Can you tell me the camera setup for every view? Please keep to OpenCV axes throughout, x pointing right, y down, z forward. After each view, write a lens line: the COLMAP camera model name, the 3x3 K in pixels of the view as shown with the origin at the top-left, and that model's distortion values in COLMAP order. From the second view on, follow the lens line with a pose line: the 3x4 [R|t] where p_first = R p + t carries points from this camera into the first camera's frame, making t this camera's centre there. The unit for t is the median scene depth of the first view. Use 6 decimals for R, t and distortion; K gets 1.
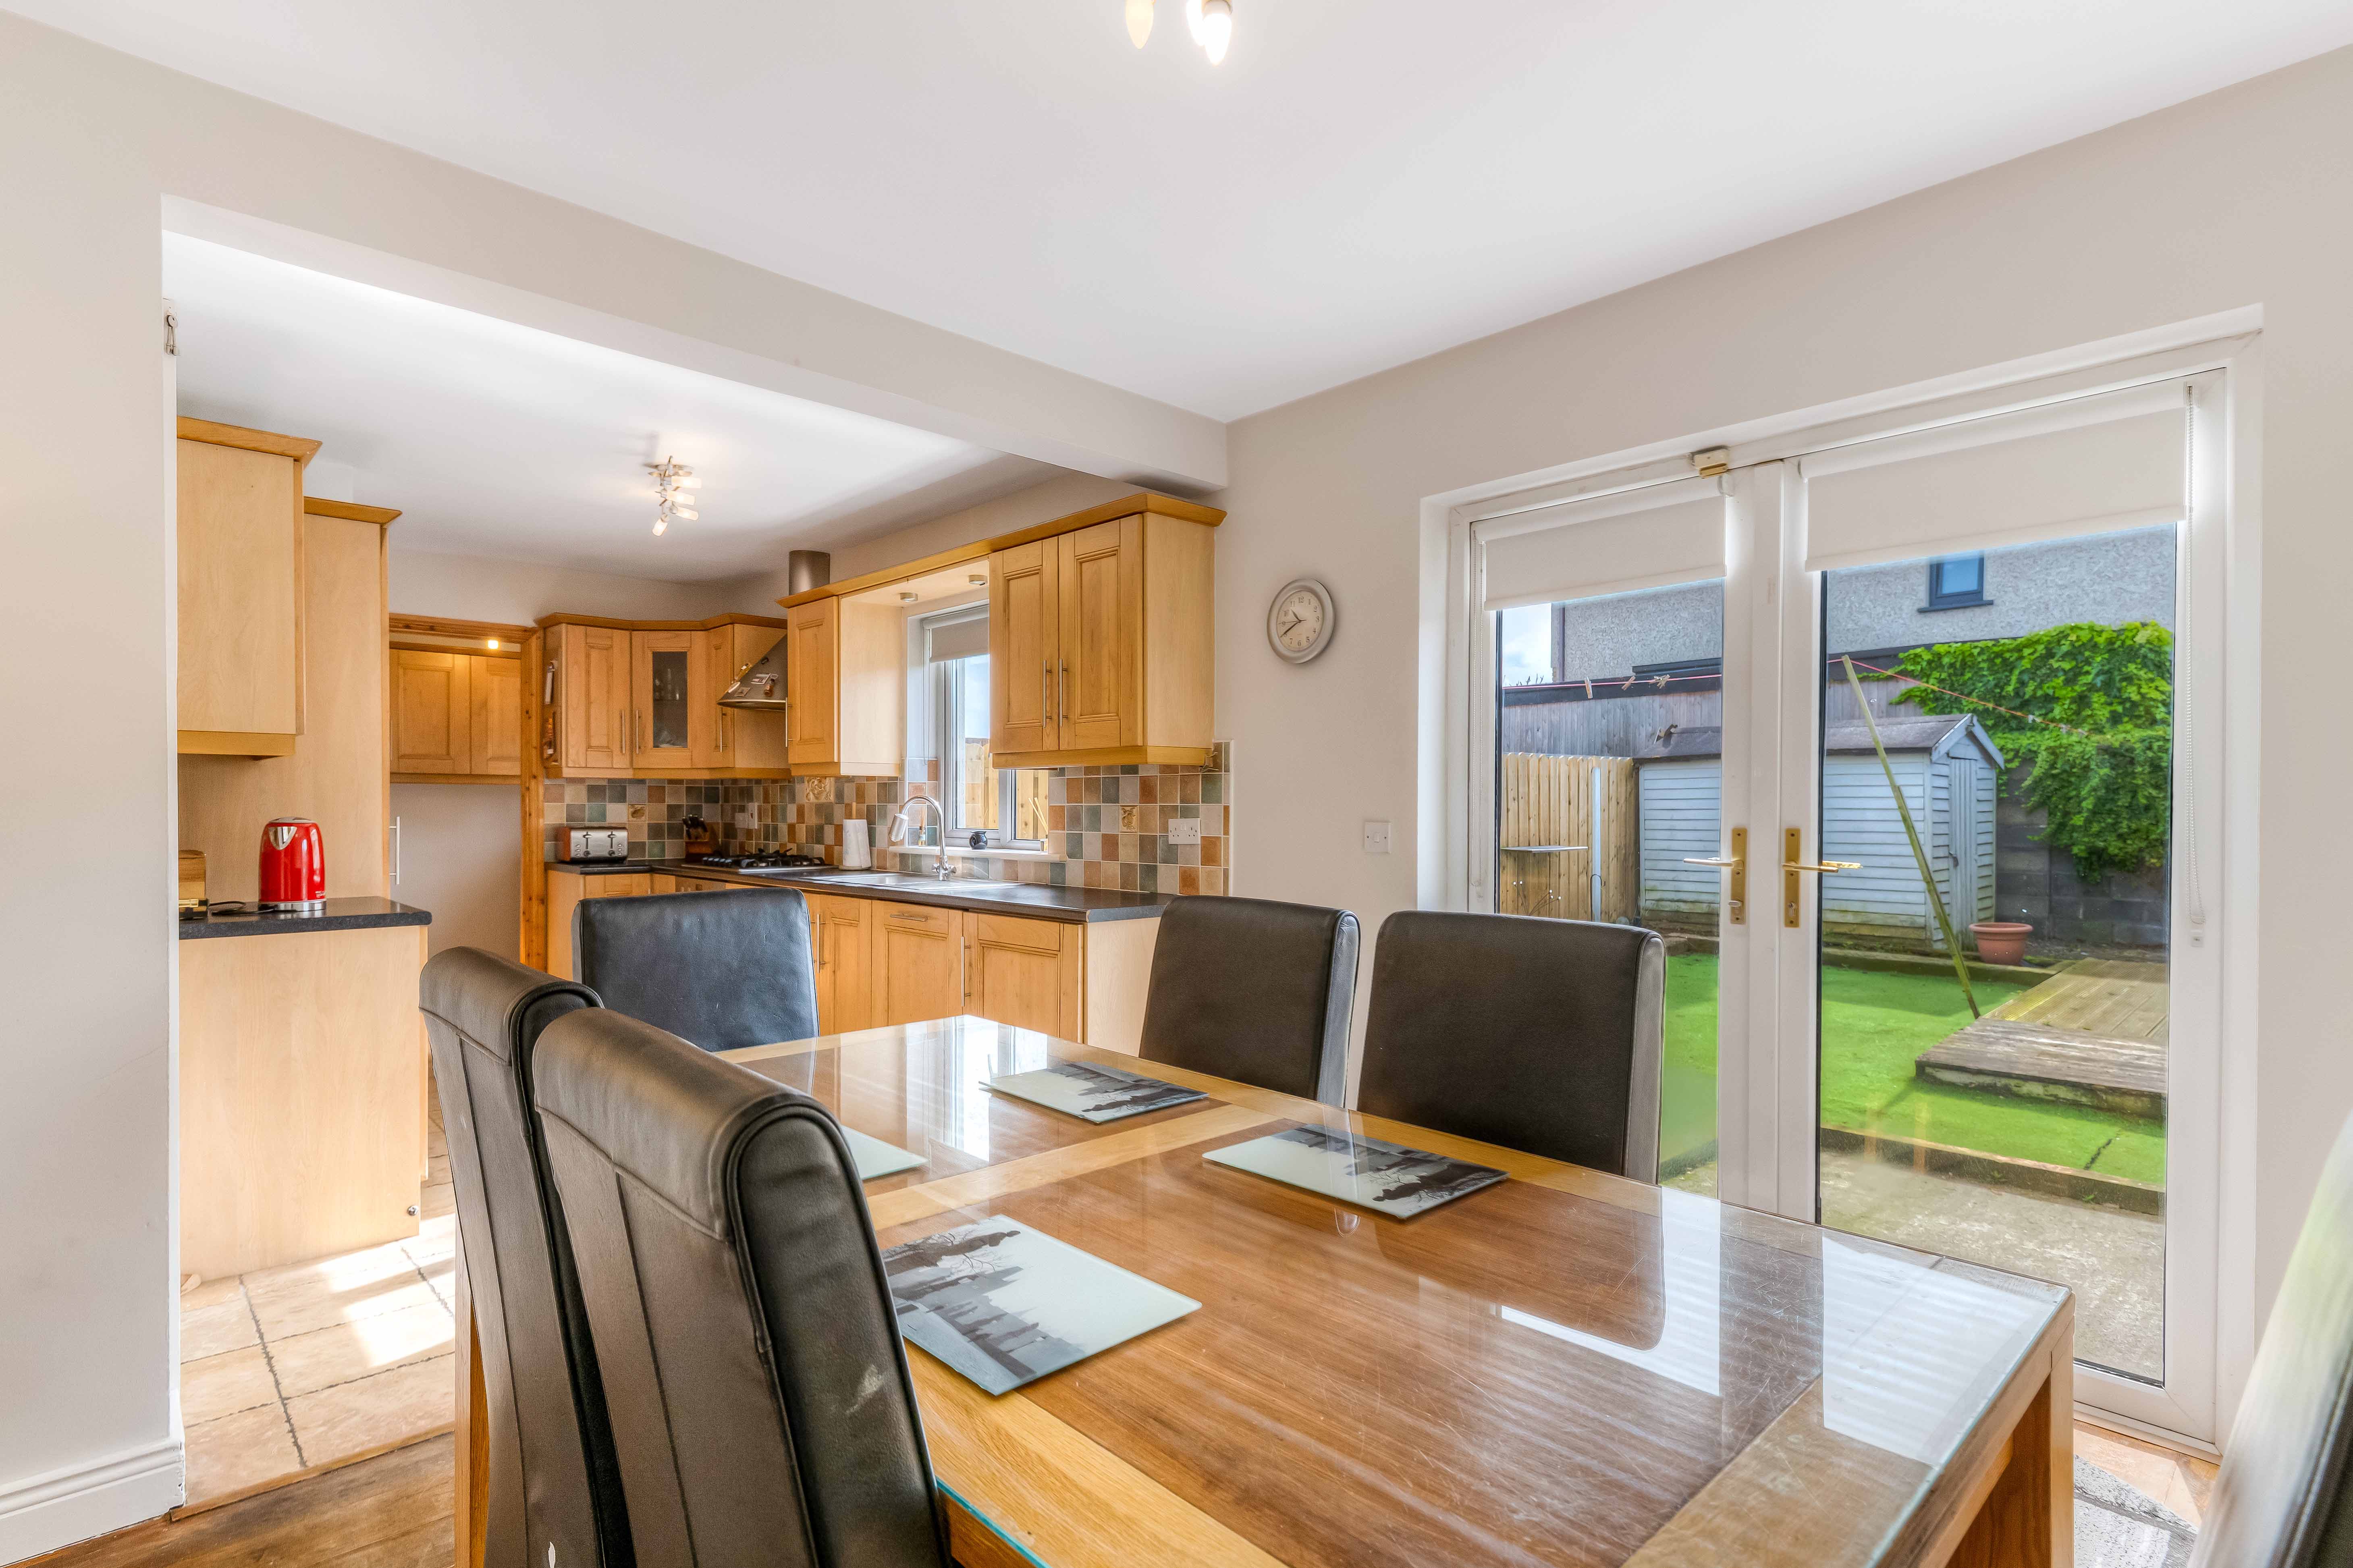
lens RADIAL K [[1149.2, 0, 1201.4], [0, 1149.2, 804.1], [0, 0, 1]] dist [0.006329, -0.003078]
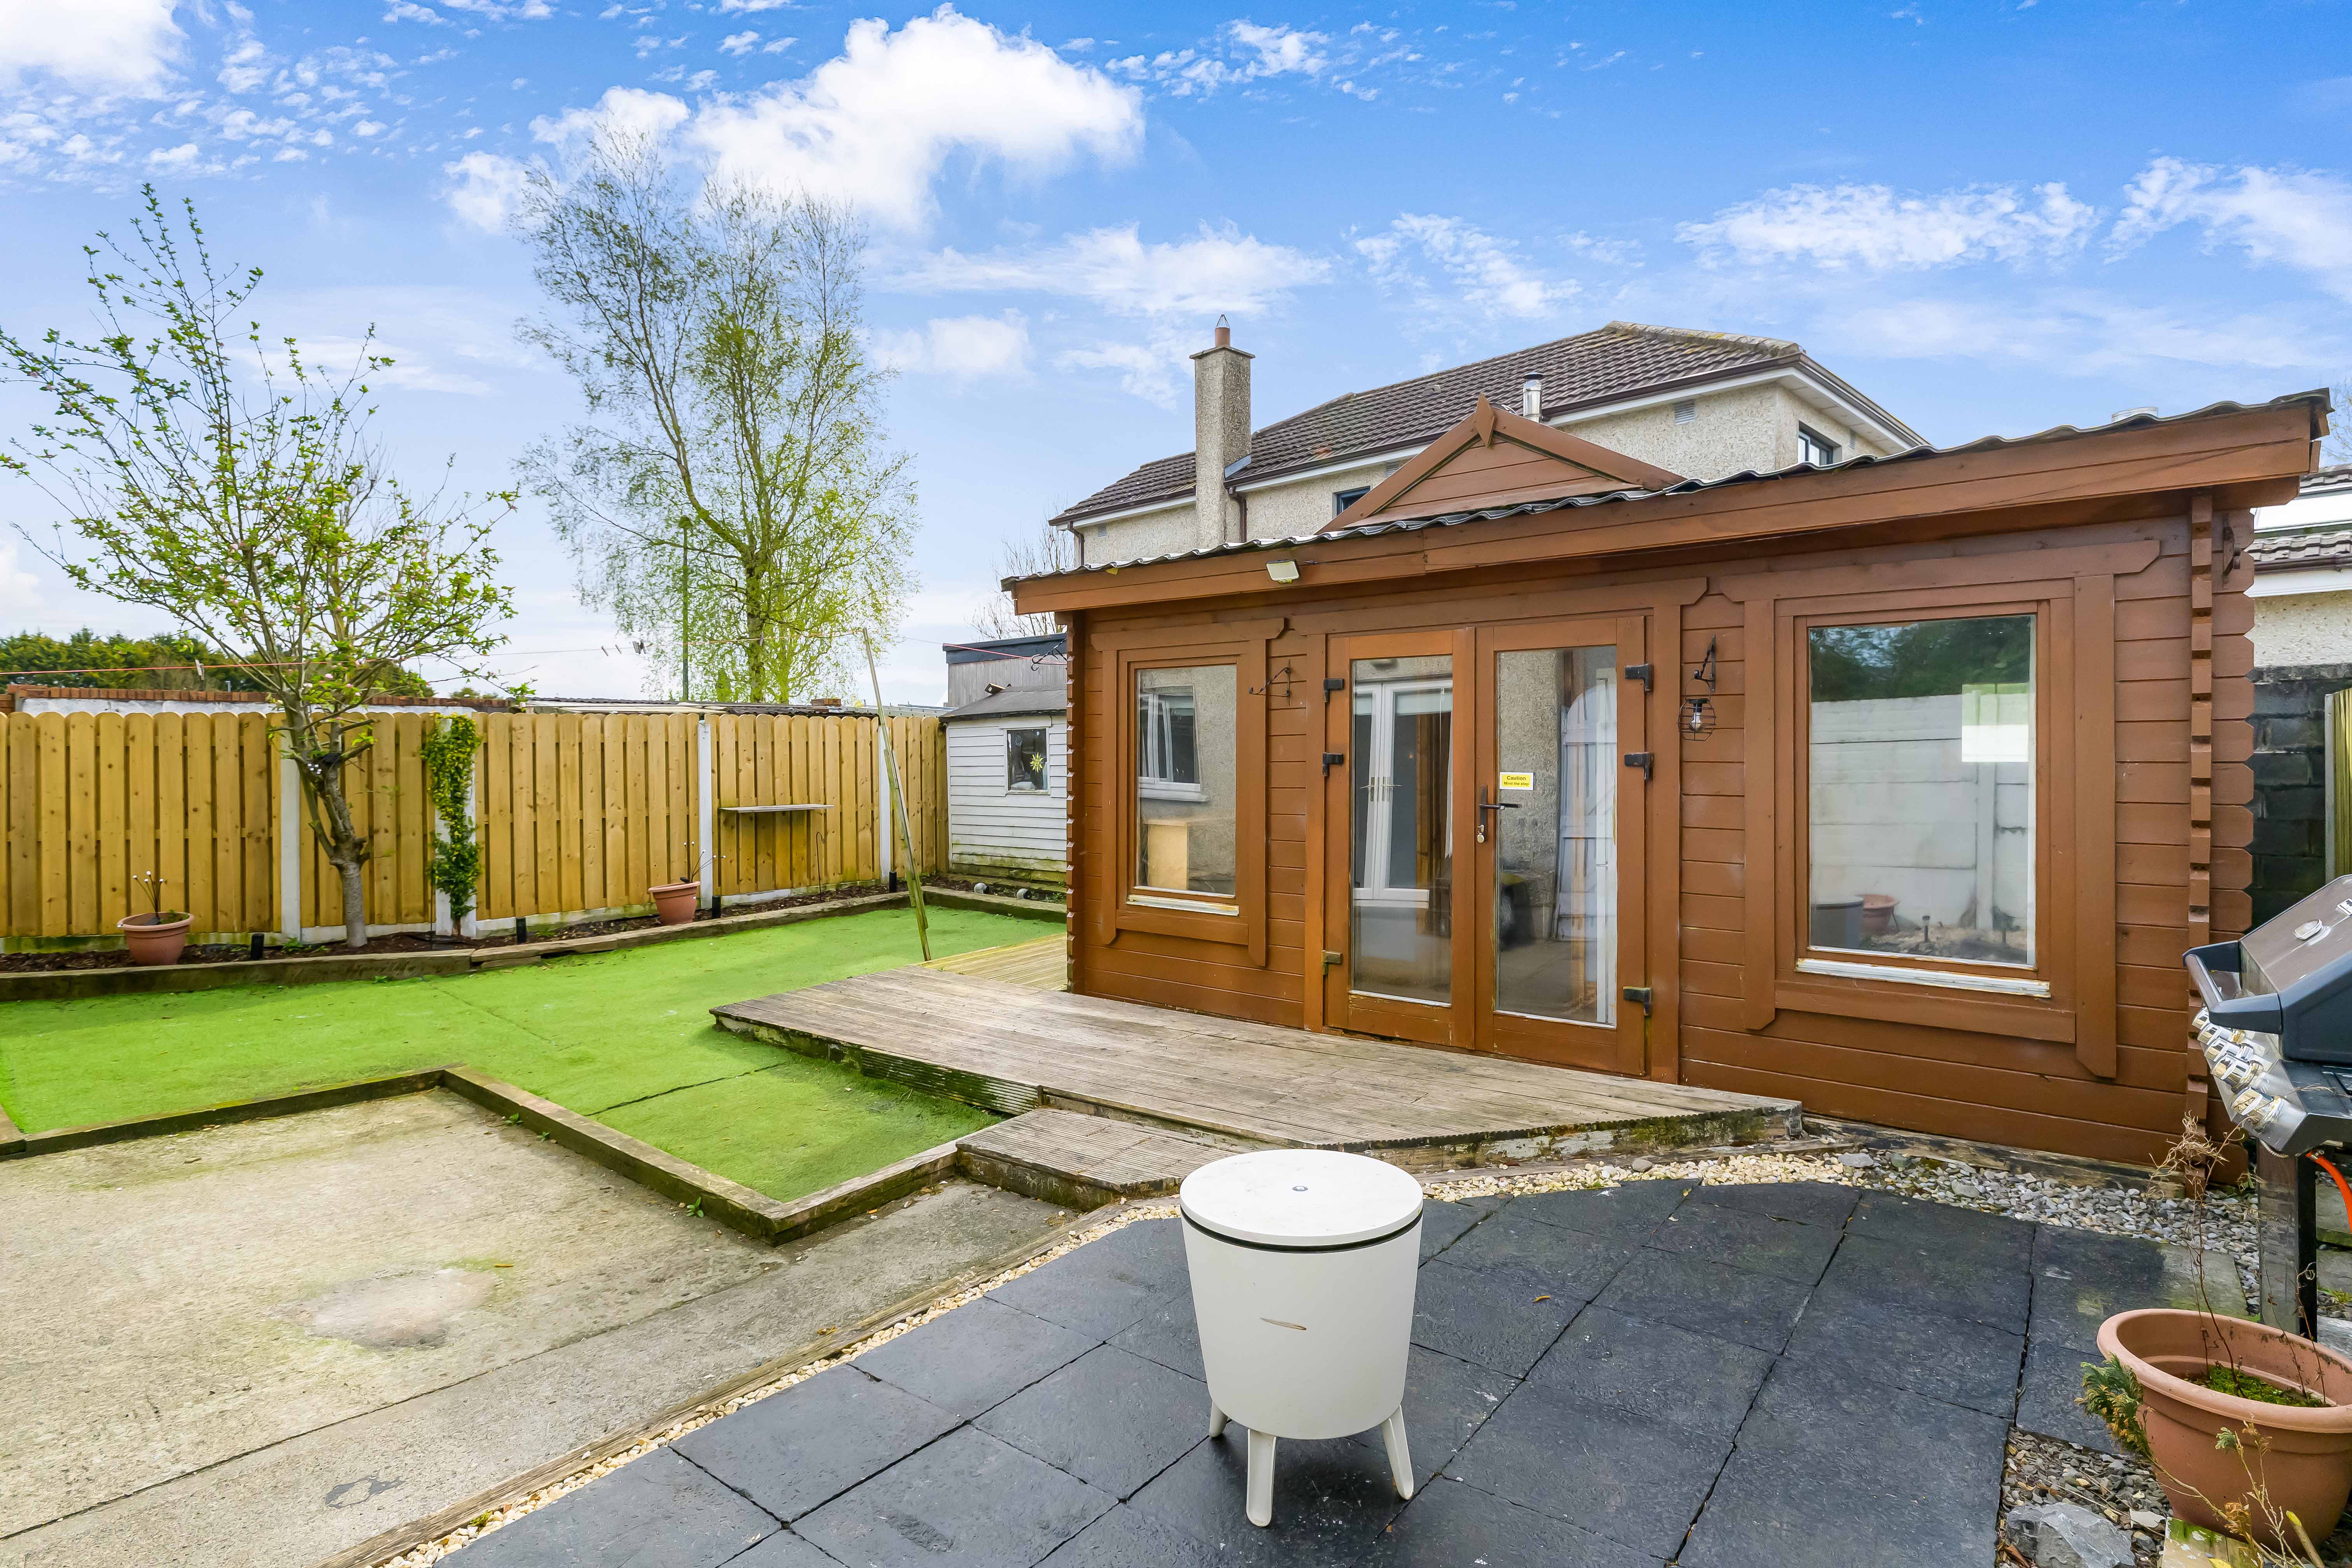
lens RADIAL K [[1148.7, 0, 1178.8], [0, 1148.7, 762.4], [0, 0, 1]] dist [0.006329, -0.003078]
pose [[0.993031, -0.008730, 0.117527, 0.994280], [0.007501, 0.999912, 0.010899, -0.018505], [-0.117612, -0.009942, 0.993010, -0.133231]]
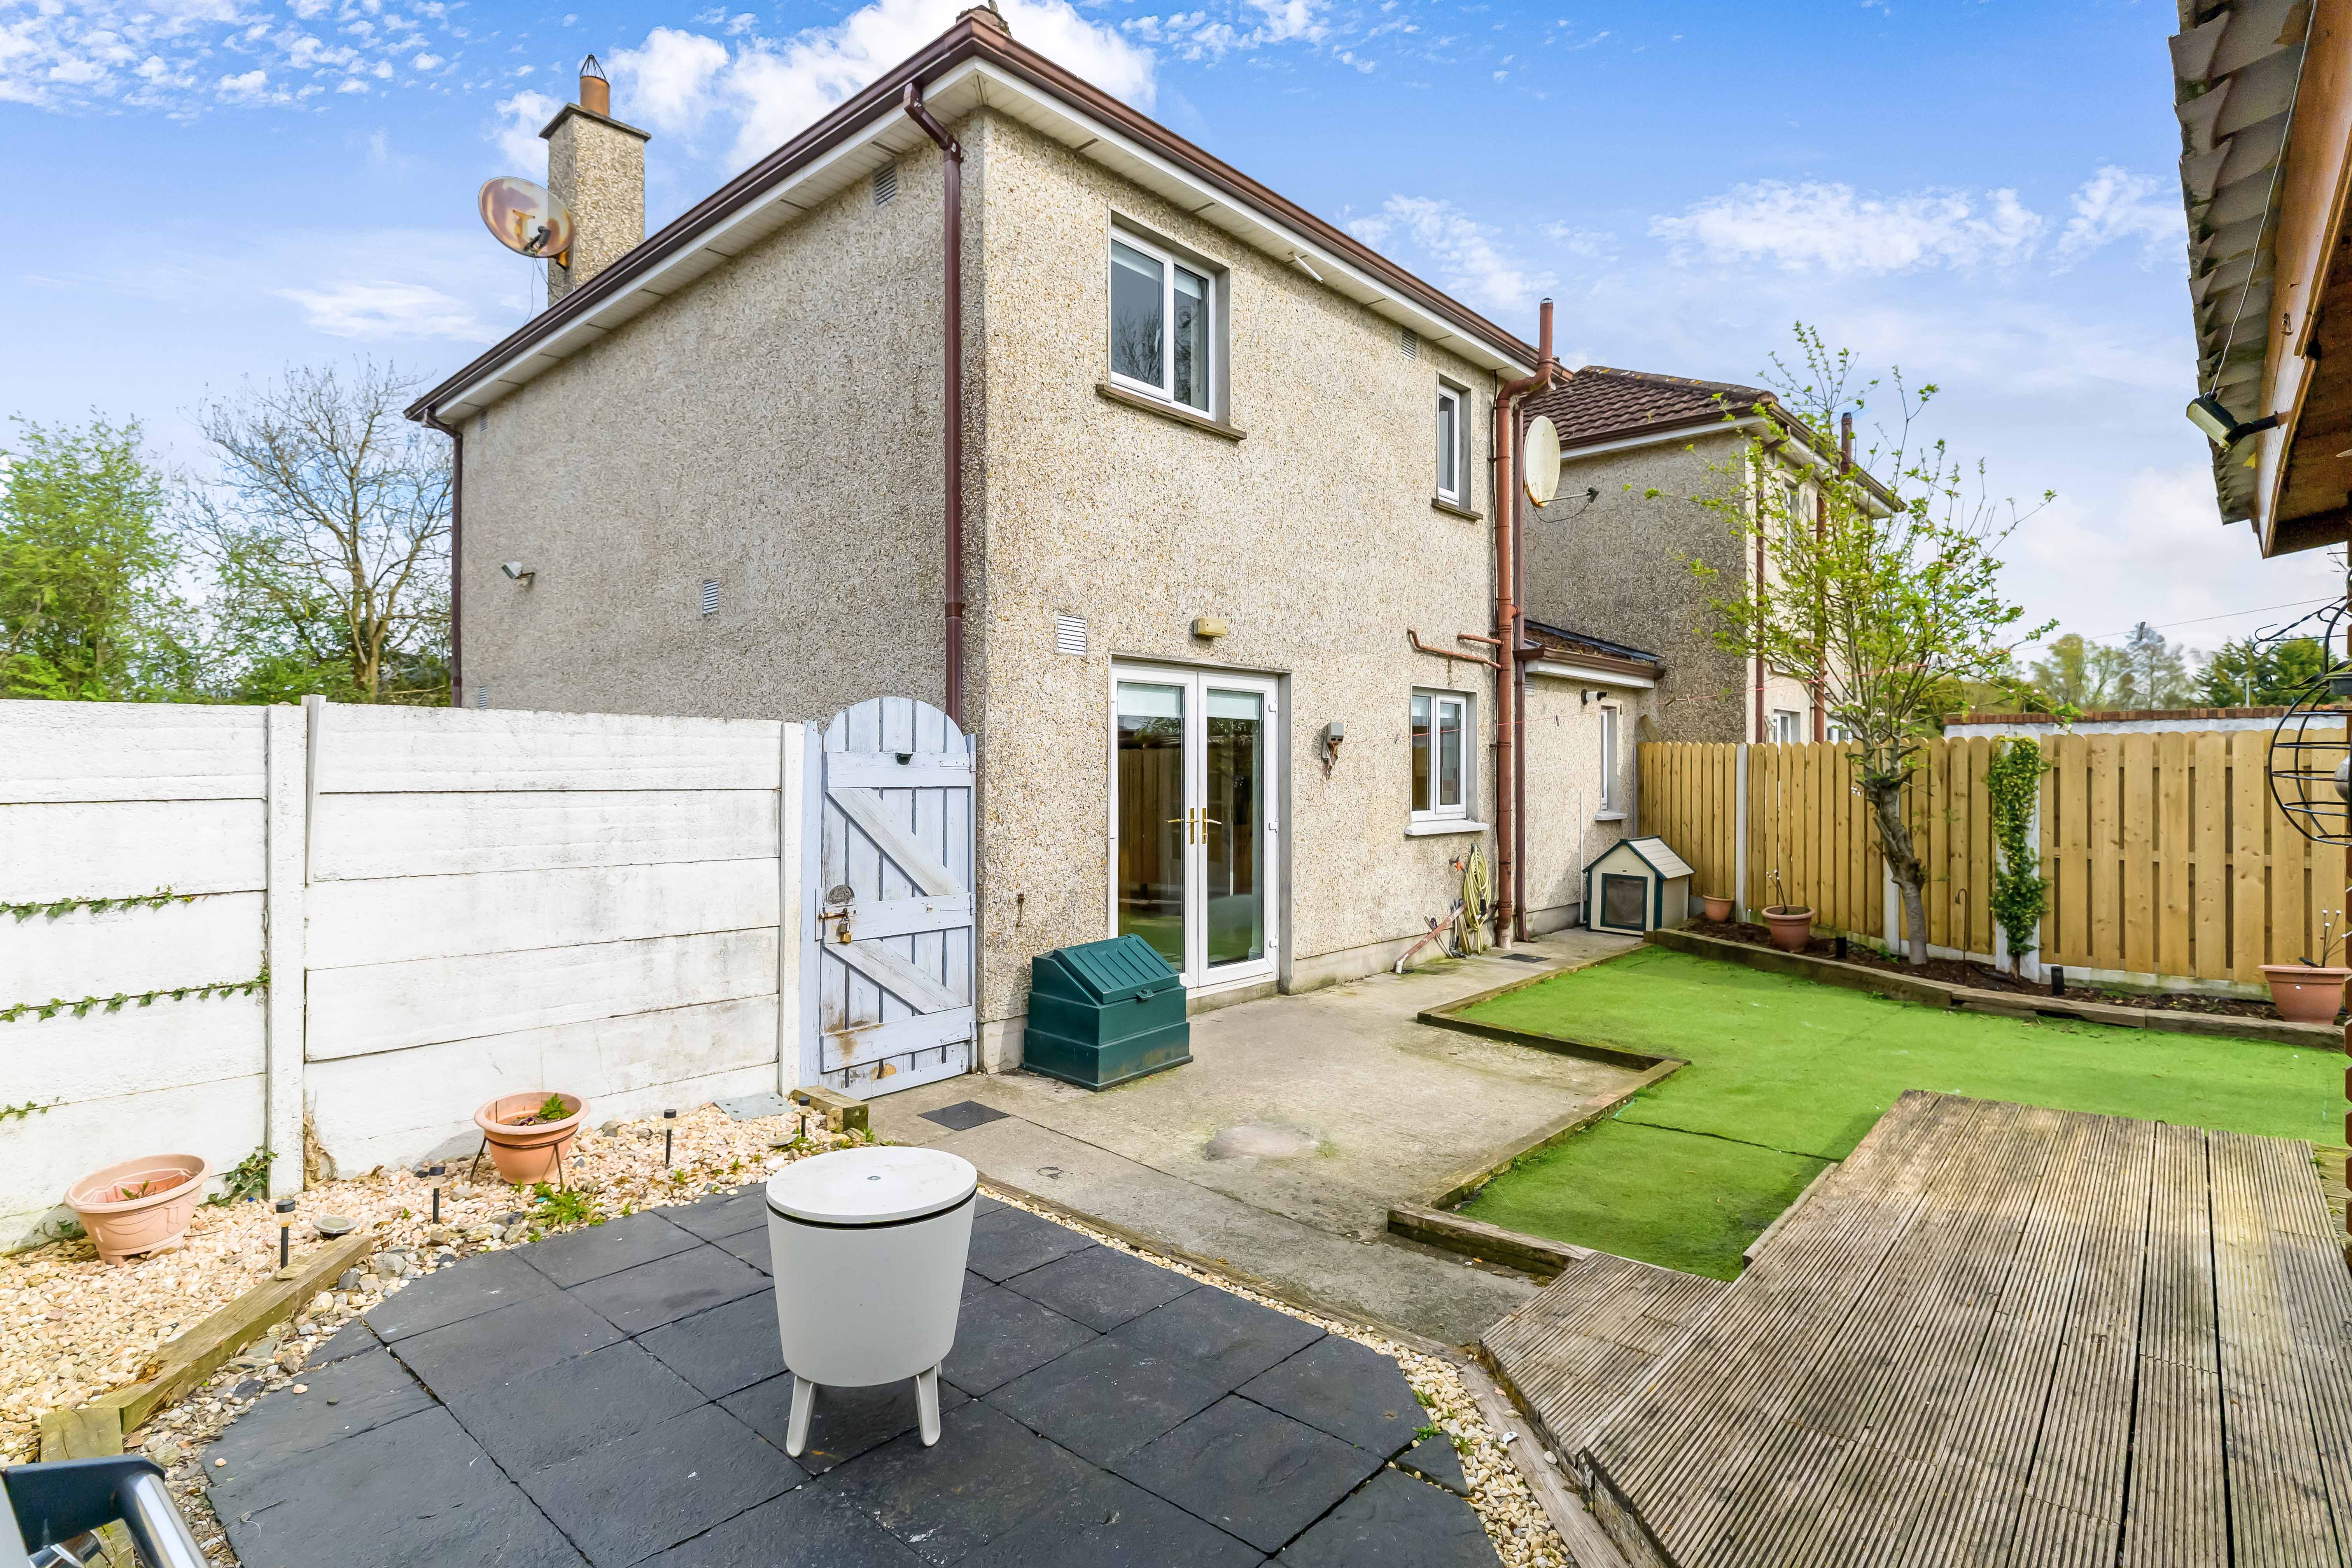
lens RADIAL K [[1148.7, 0, 1177.5], [0, 1148.7, 773.4], [0, 0, 1]] dist [0.006329, -0.003078]
pose [[0.059704, -0.003153, -0.998211, 1.591787], [0.004122, 0.999987, -0.002912, -0.028089], [0.998208, -0.003940, 0.059717, 0.388750]]
